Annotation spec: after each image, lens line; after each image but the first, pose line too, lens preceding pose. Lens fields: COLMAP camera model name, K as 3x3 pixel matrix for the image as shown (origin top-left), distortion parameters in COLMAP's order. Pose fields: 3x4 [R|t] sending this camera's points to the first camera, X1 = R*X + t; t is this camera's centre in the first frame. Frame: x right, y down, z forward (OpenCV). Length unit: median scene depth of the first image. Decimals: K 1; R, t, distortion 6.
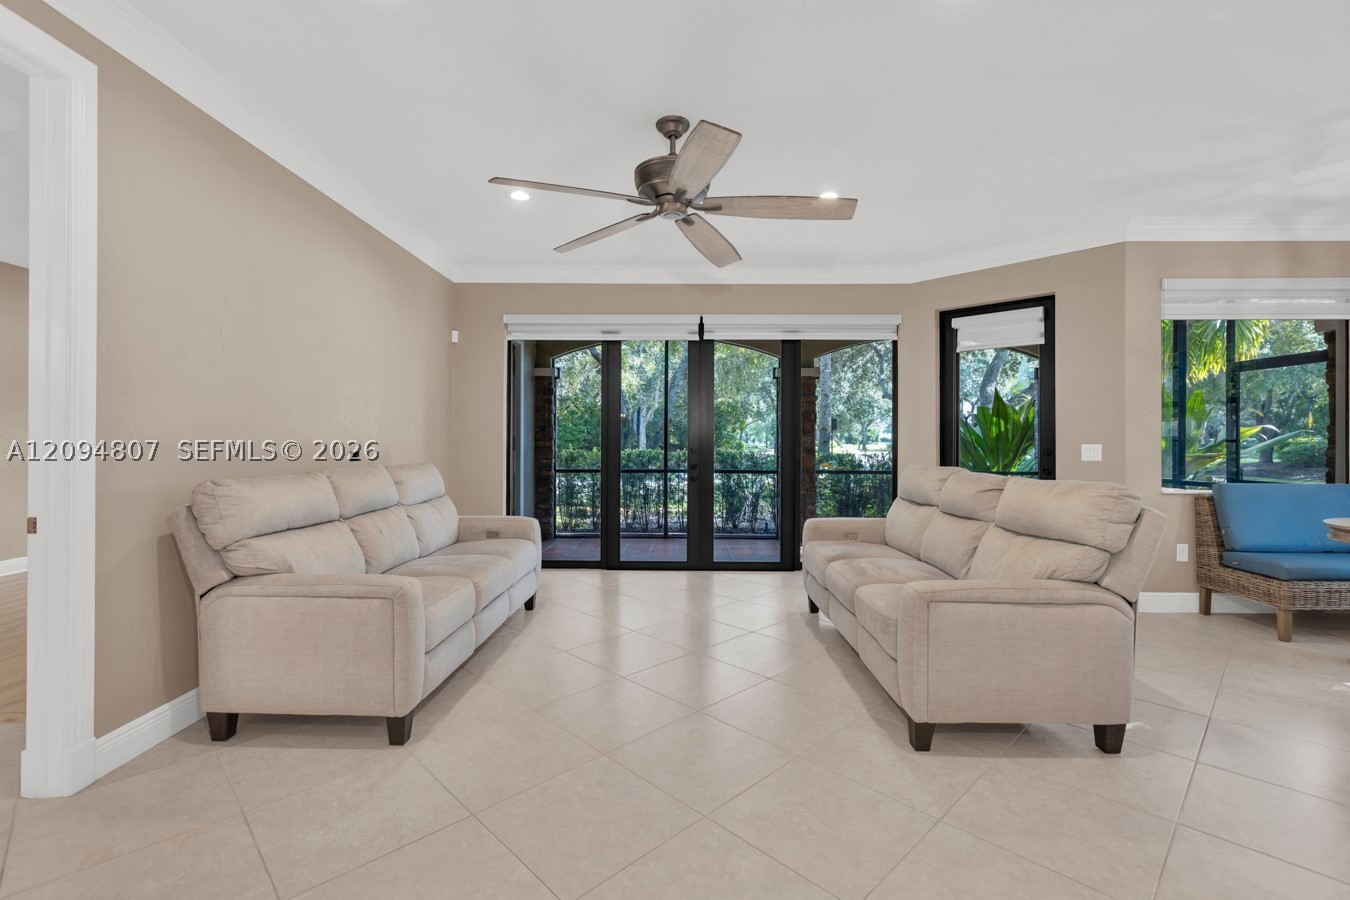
lens RADIAL K [[603.4, 0, 677.7], [0, 603.4, 440.0], [0, 0, 1]] dist [0.000607, 0.000445]
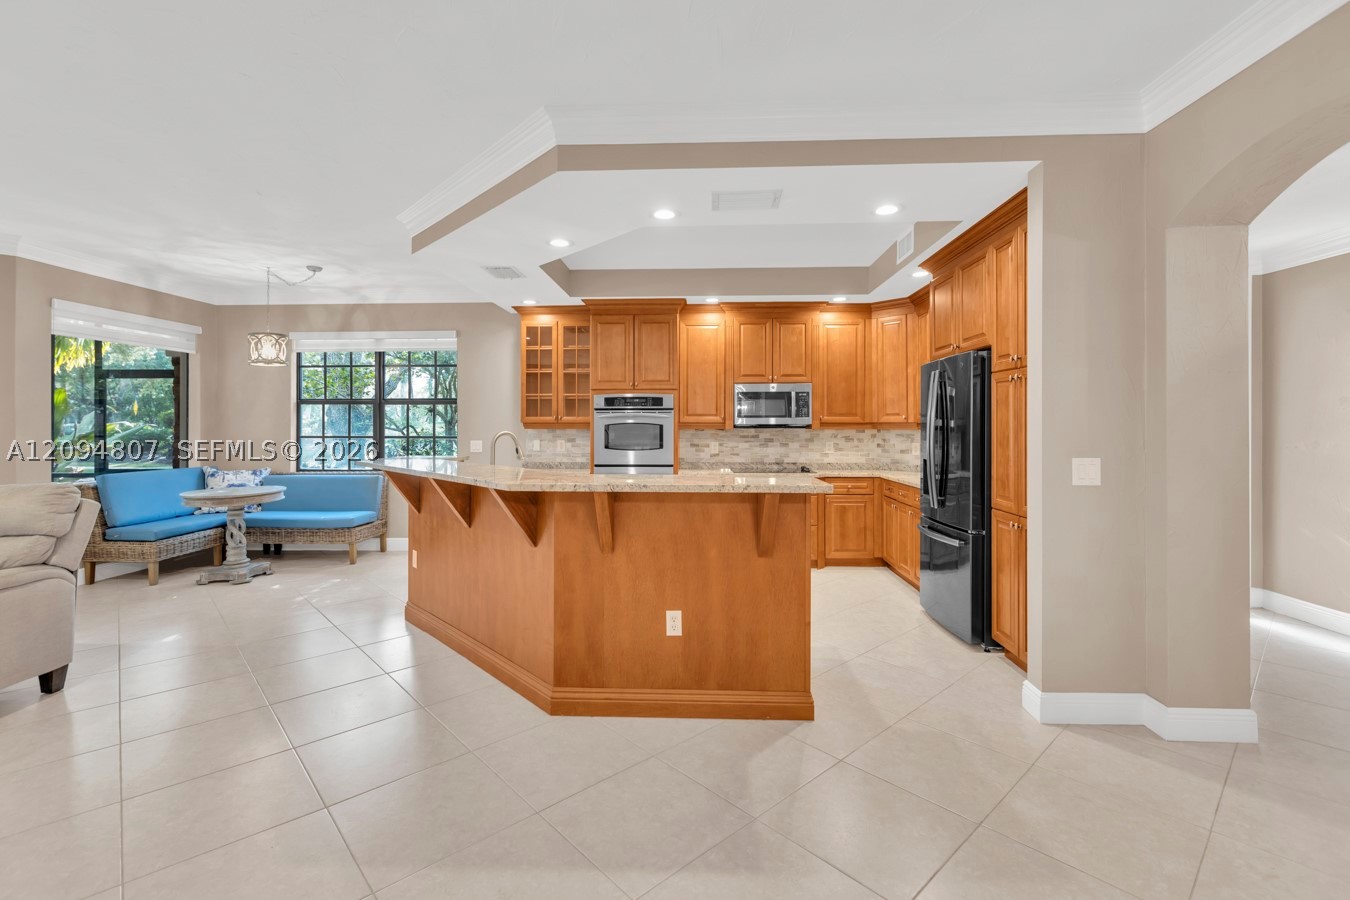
lens RADIAL K [[603.4, 0, 670.9], [0, 603.4, 419.4], [0, 0, 1]] dist [0.000607, 0.000445]
pose [[0.033289, 0.006826, 0.999422, -0.288296], [0.001573, 0.999975, -0.006882, -0.029887], [-0.999445, 0.001801, 0.033278, -0.194982]]
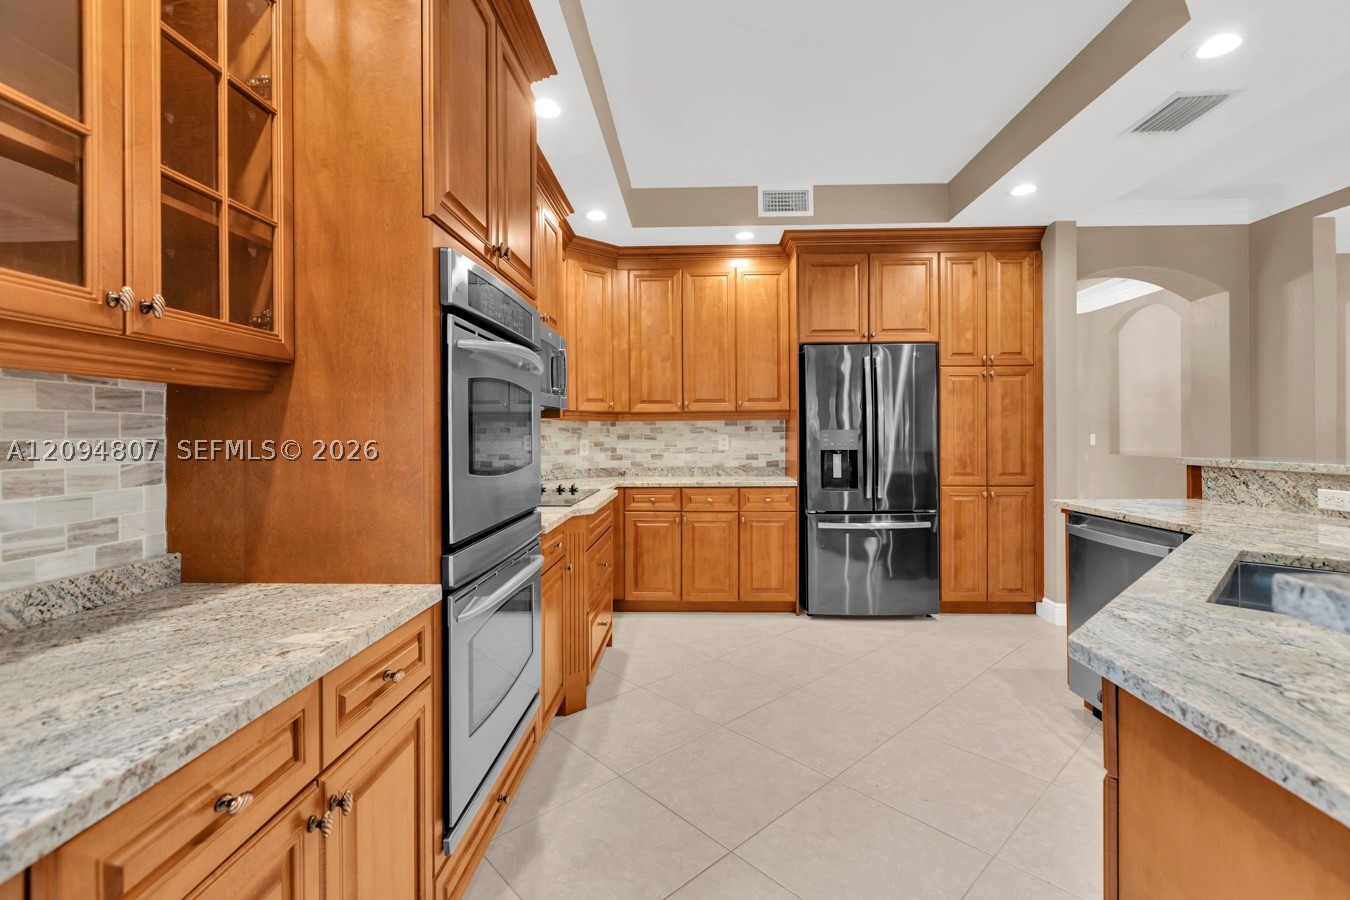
lens RADIAL K [[603.4, 0, 680.7], [0, 603.4, 432.4], [0, 0, 1]] dist [0.000607, 0.000445]
pose [[-0.999881, -0.001142, 0.015394, 0.911977], [-0.001145, 0.999999, -0.000134, 0.002042], [-0.015394, -0.000152, -0.999881, 0.324679]]
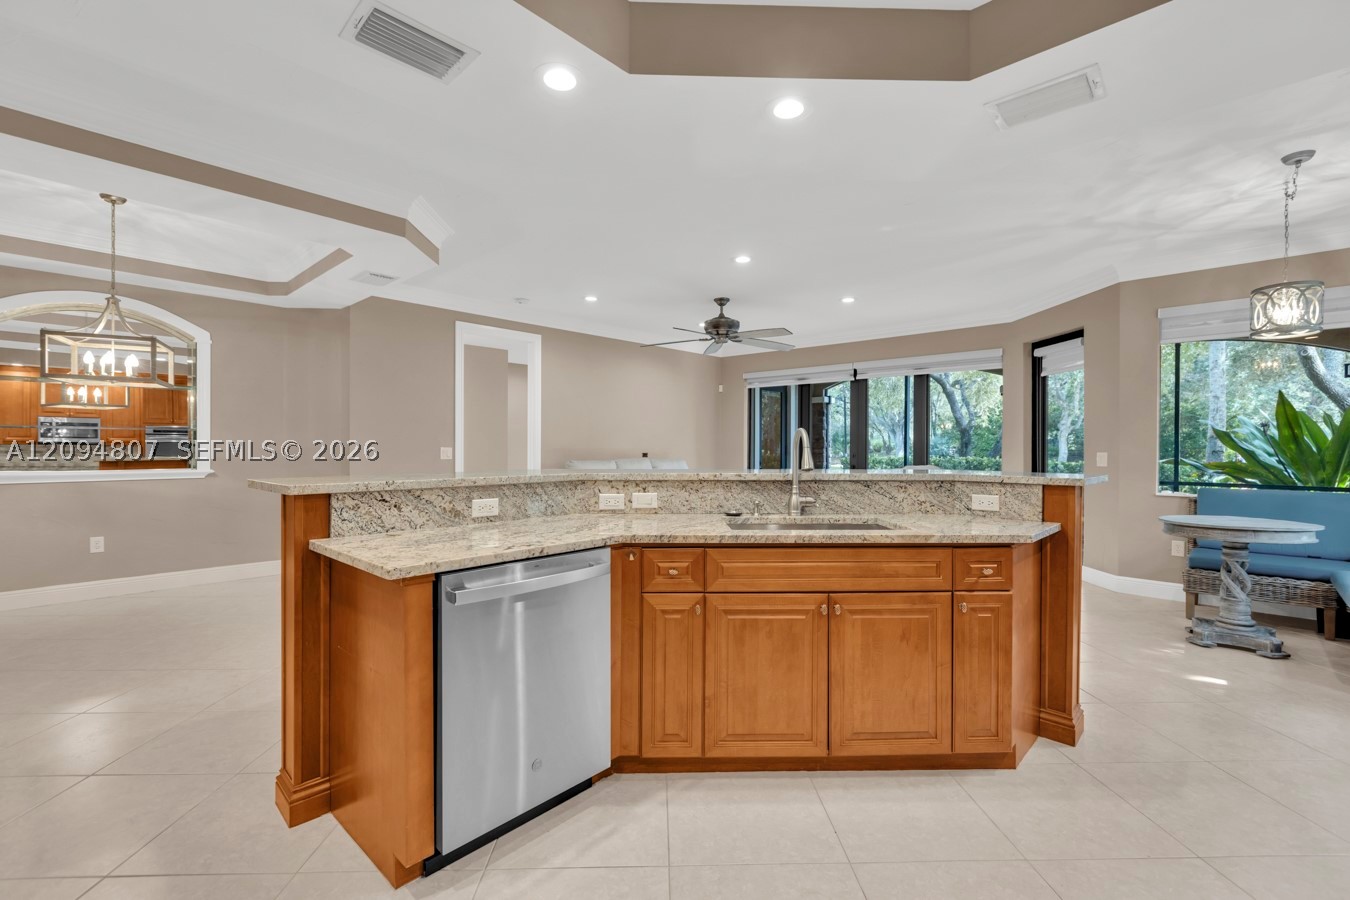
lens RADIAL K [[603.4, 0, 680.1], [0, 603.4, 453.5], [0, 0, 1]] dist [0.000607, 0.000445]
pose [[0.743766, 0.006200, -0.668412, 0.901494], [-0.001302, 0.999969, 0.007827, 0.000947], [0.668439, -0.004951, 0.743750, -0.468341]]
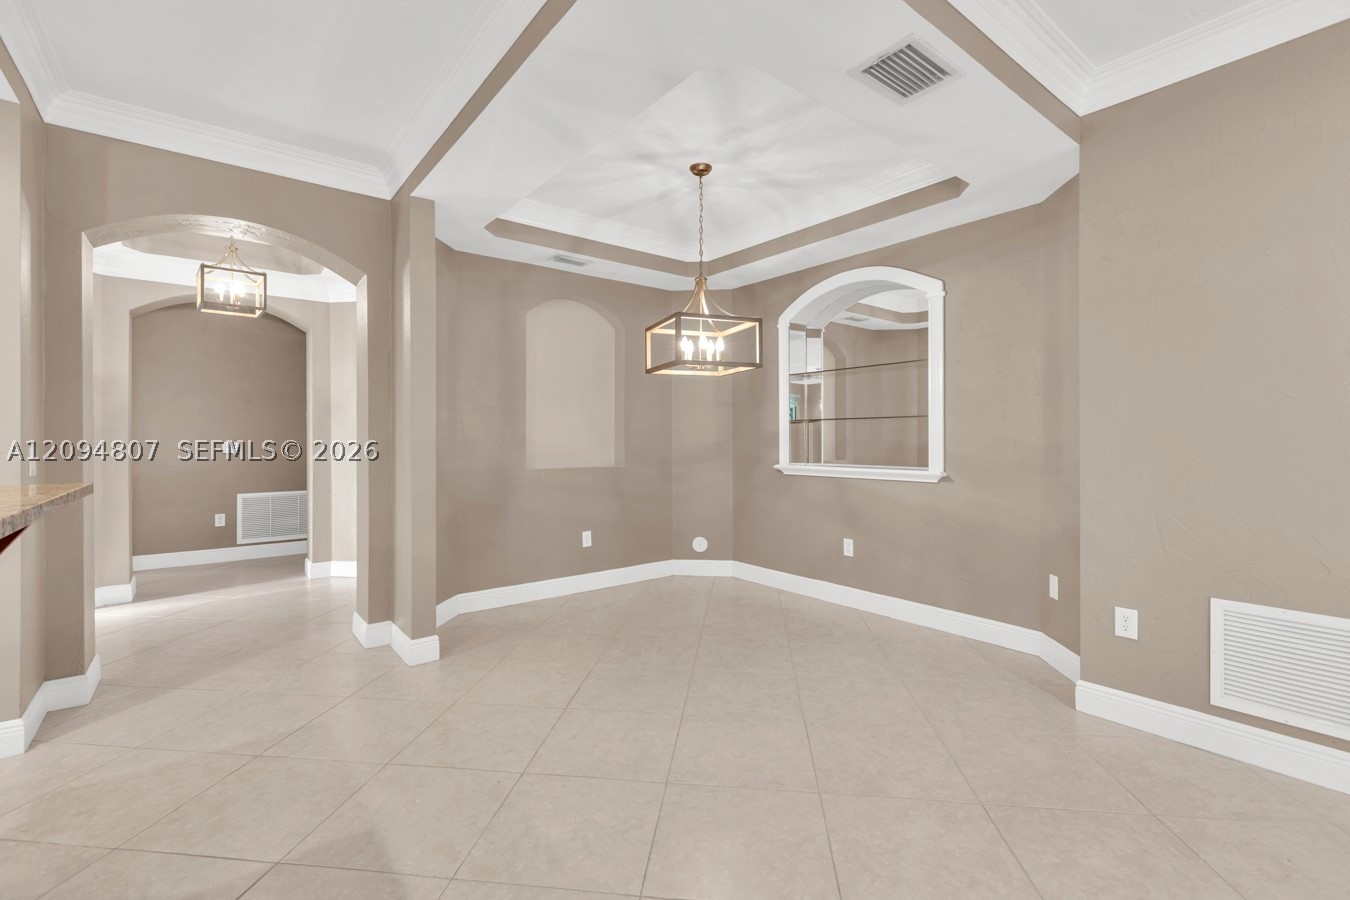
lens RADIAL K [[603.4, 0, 673.3], [0, 603.4, 437.8], [0, 0, 1]] dist [0.000607, 0.000445]
pose [[-0.779163, -0.003179, -0.626813, 0.236149], [0.000271, 0.999985, -0.005408, 0.000384], [0.626821, -0.004384, -0.779151, 0.232996]]
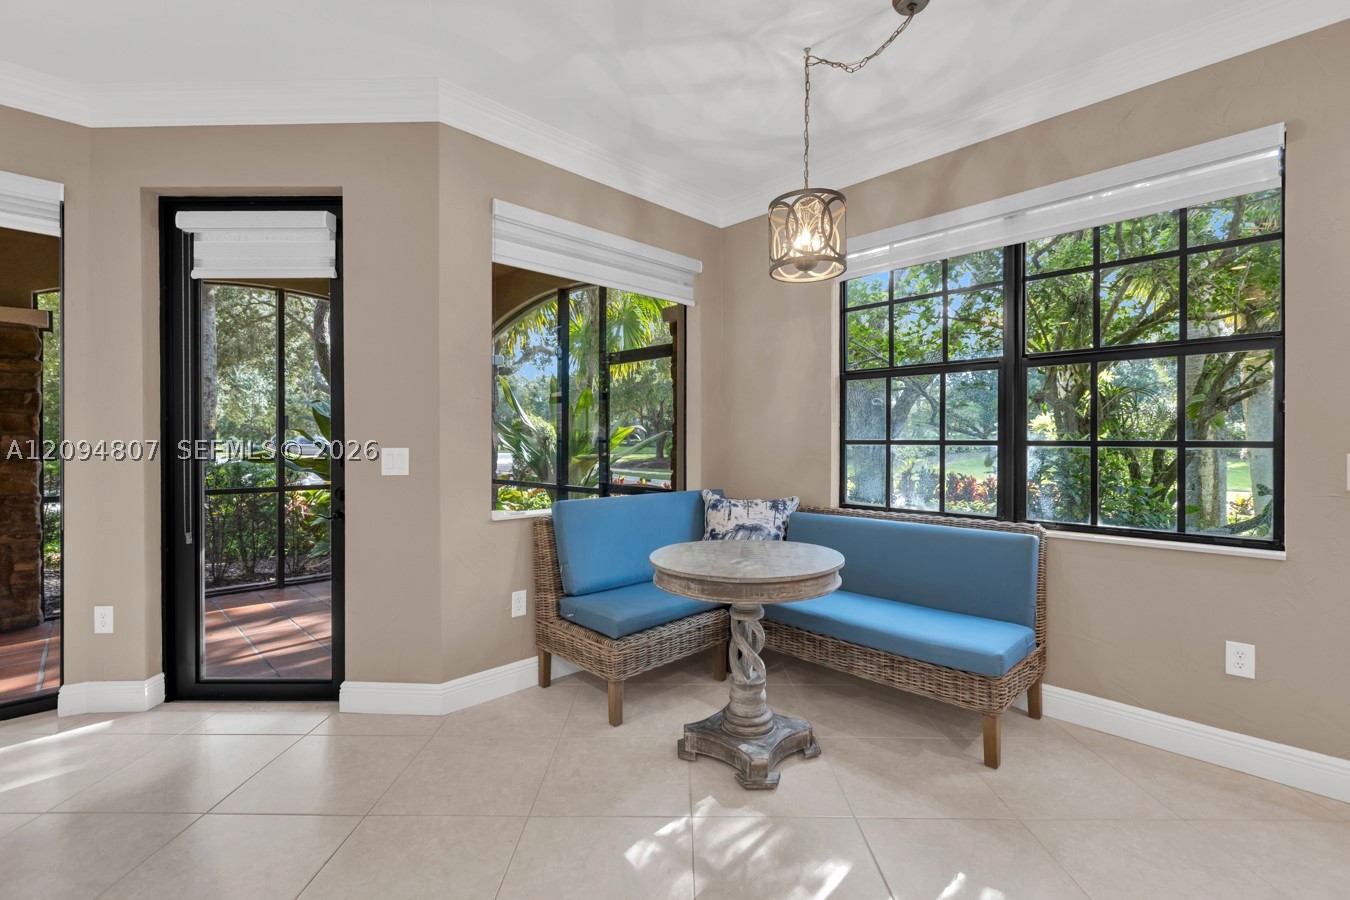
lens RADIAL K [[603.4, 0, 670.1], [0, 603.4, 446.6], [0, 0, 1]] dist [0.000607, 0.000445]
pose [[0.709285, -0.007693, 0.704880, 0.473235], [0.000624, 0.999947, 0.010286, 0.000206], [-0.704922, -0.006856, 0.709252, 0.389750]]
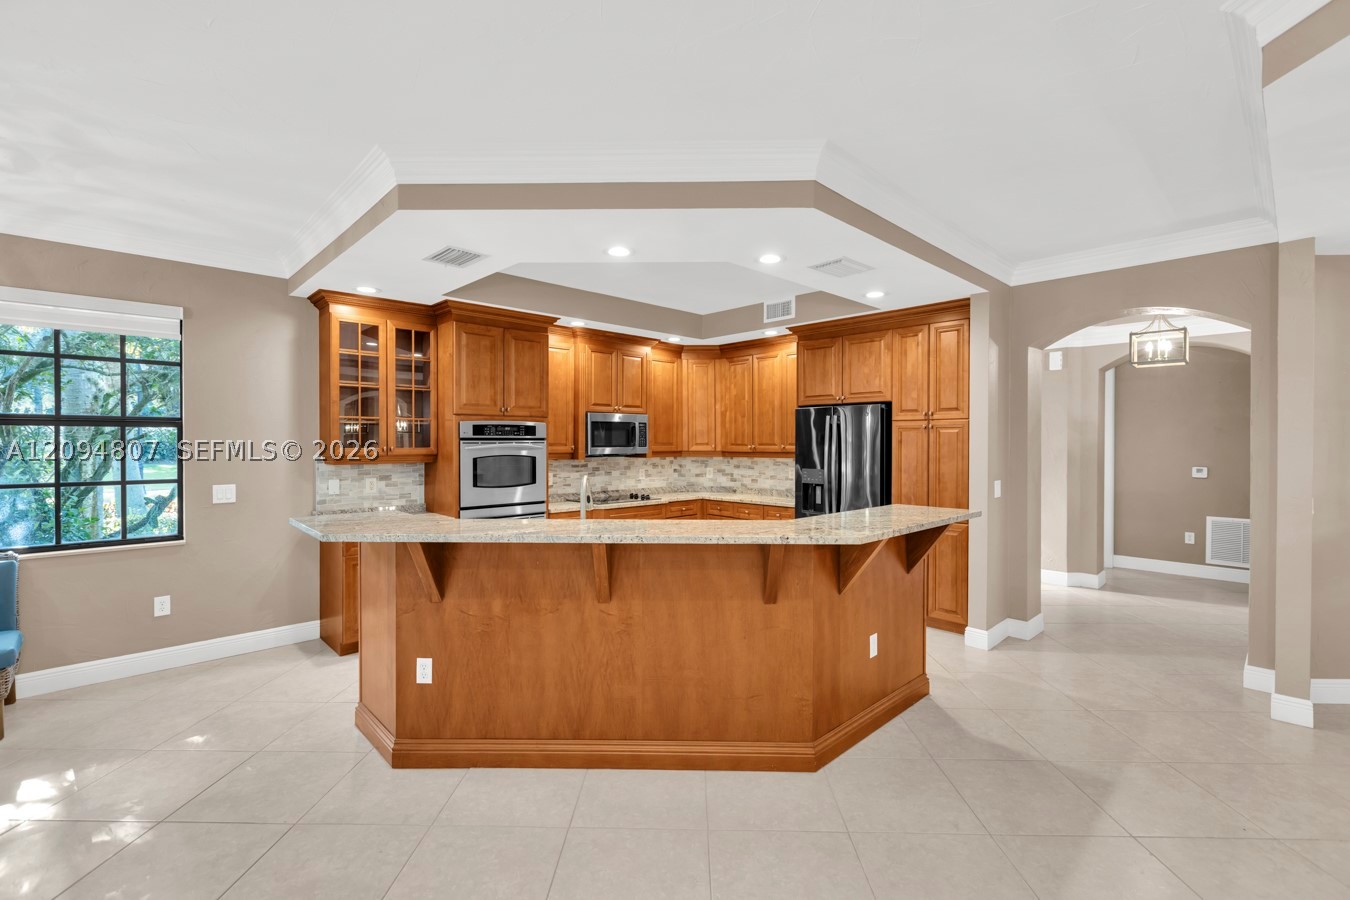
lens RADIAL K [[603.4, 0, 671.8], [0, 603.4, 444.7], [0, 0, 1]] dist [0.000607, 0.000445]
pose [[-0.697807, -0.010735, 0.716205, 0.007864], [-0.003650, 0.999928, 0.011431, -0.065075], [-0.716276, 0.005363, -0.697796, 0.495827]]
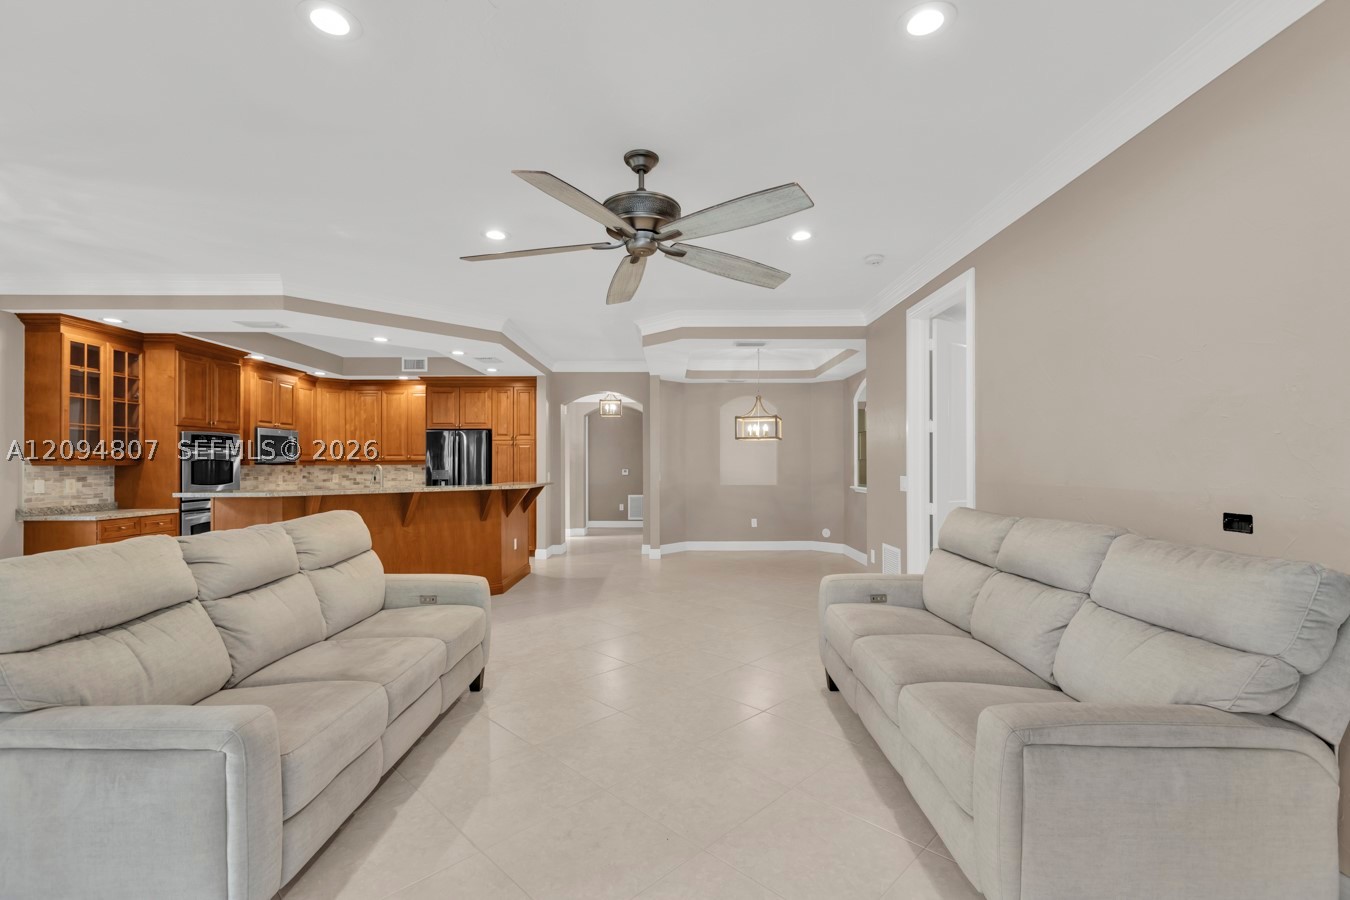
lens RADIAL K [[603.4, 0, 678.8], [0, 603.4, 459.6], [0, 0, 1]] dist [0.000607, 0.000445]
pose [[-0.999822, -0.003472, -0.018529, -0.035426], [-0.003348, 0.999972, -0.006710, -0.025257], [0.018552, -0.006647, -0.999806, 1.369997]]
